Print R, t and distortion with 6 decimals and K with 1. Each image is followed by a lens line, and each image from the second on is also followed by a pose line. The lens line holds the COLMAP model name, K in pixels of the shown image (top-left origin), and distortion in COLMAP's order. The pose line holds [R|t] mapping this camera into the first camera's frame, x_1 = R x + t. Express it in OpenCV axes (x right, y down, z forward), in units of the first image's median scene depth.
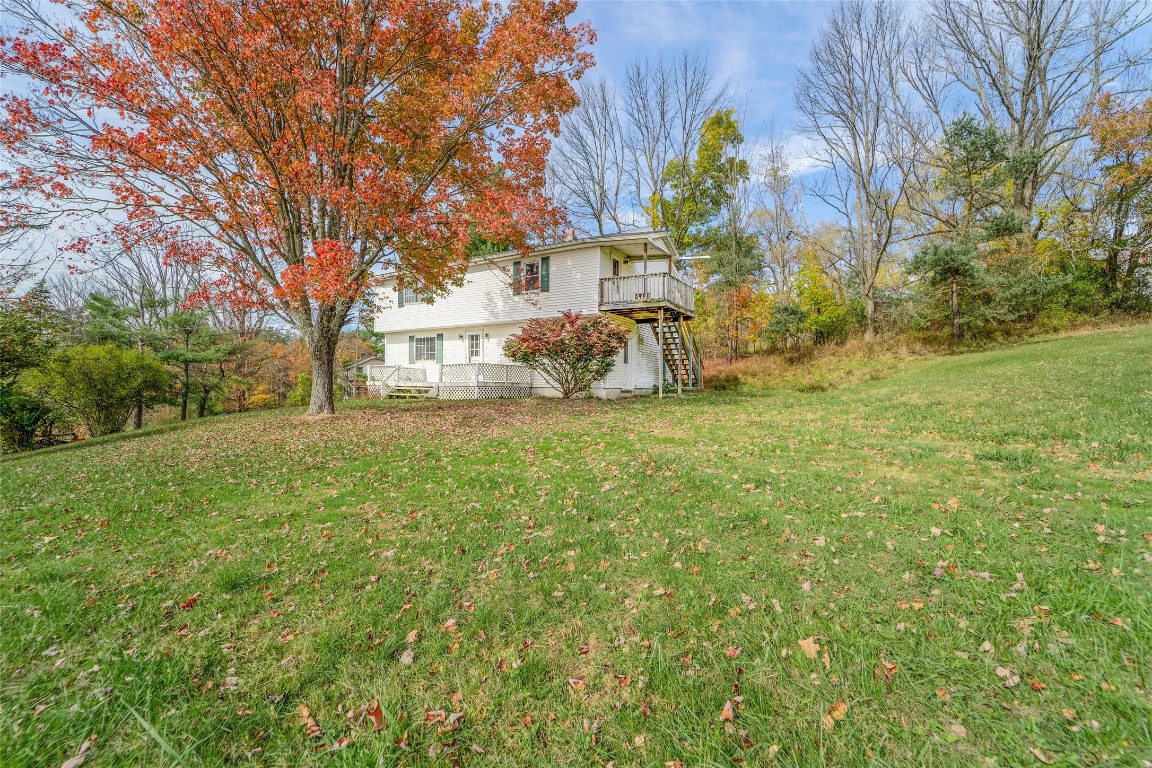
lens RADIAL K [[473.6, 0, 575.9], [0, 473.6, 384.0], [0, 0, 1]] dist [-0.021506, 0.000070]
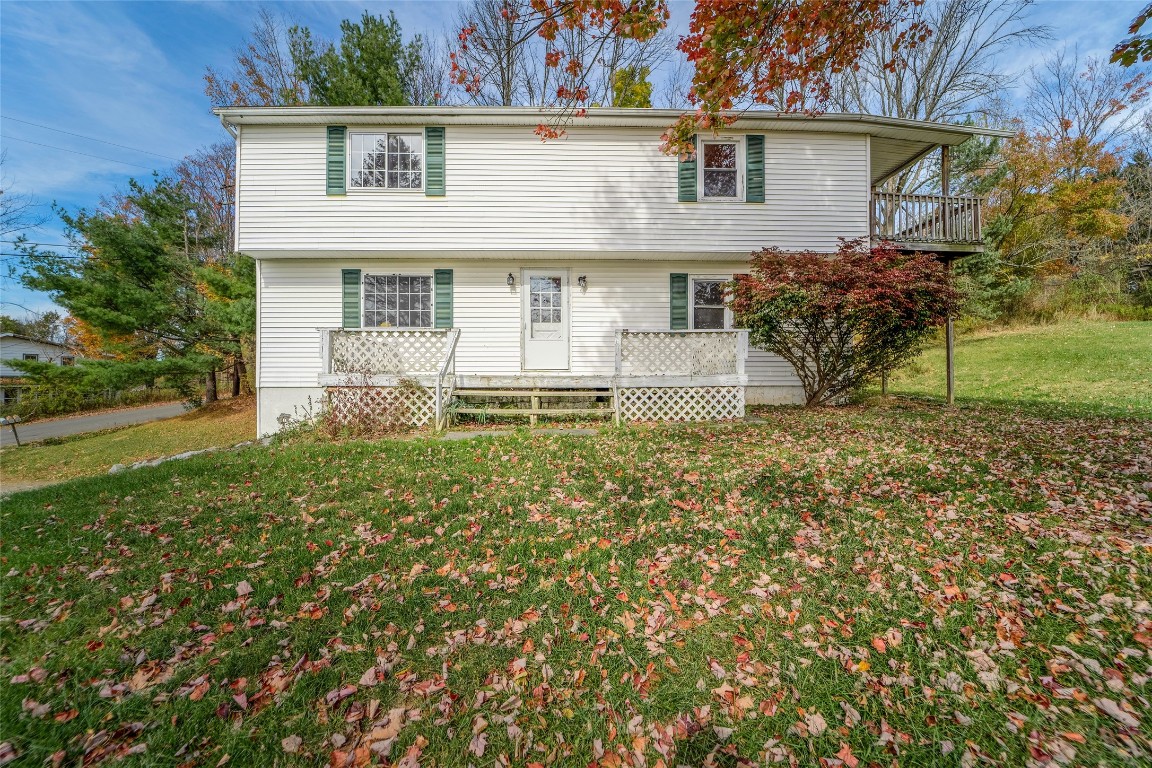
lens RADIAL K [[473.6, 0, 576.0], [0, 473.6, 377.8], [0, 0, 1]] dist [-0.021506, 0.000070]
pose [[0.838374, -0.012298, 0.544956, -0.486431], [0.011535, 0.999922, 0.004820, -0.004136], [-0.544973, 0.002245, 0.838451, 0.627004]]
